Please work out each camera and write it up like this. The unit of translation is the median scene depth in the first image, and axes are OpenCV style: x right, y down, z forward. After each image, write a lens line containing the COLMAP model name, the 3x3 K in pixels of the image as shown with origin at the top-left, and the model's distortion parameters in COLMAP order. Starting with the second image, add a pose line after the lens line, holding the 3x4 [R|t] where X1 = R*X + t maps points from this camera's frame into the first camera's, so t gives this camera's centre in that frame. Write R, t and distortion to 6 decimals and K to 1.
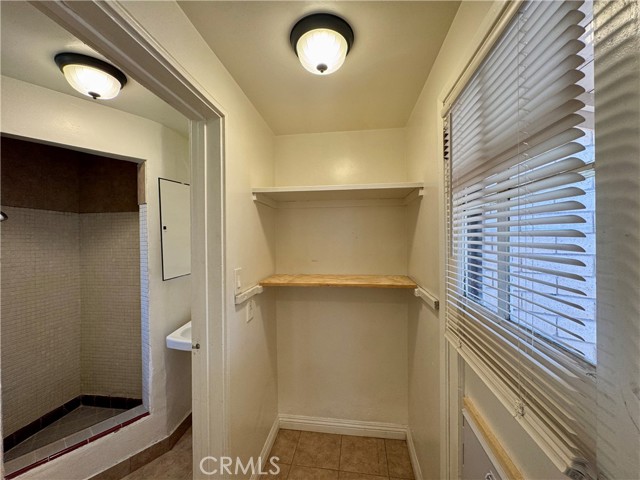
lens RADIAL K [[257.3, 0, 318.9], [0, 257.3, 240.2], [0, 0, 1]] dist [-0.003519, 0.000926]
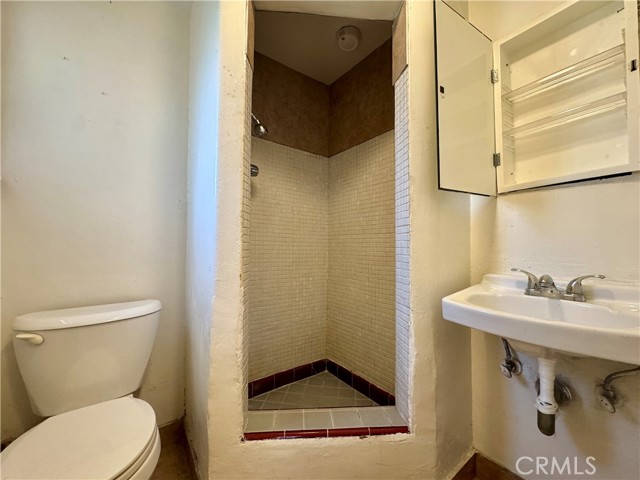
lens RADIAL K [[257.3, 0, 320.0], [0, 257.3, 239.2], [0, 0, 1]] dist [-0.003519, 0.000926]
pose [[0.697108, -0.003431, -0.716957, -0.348725], [-0.017459, 0.999611, -0.021759, 0.241718], [0.716753, 0.027686, 0.696777, 0.406700]]
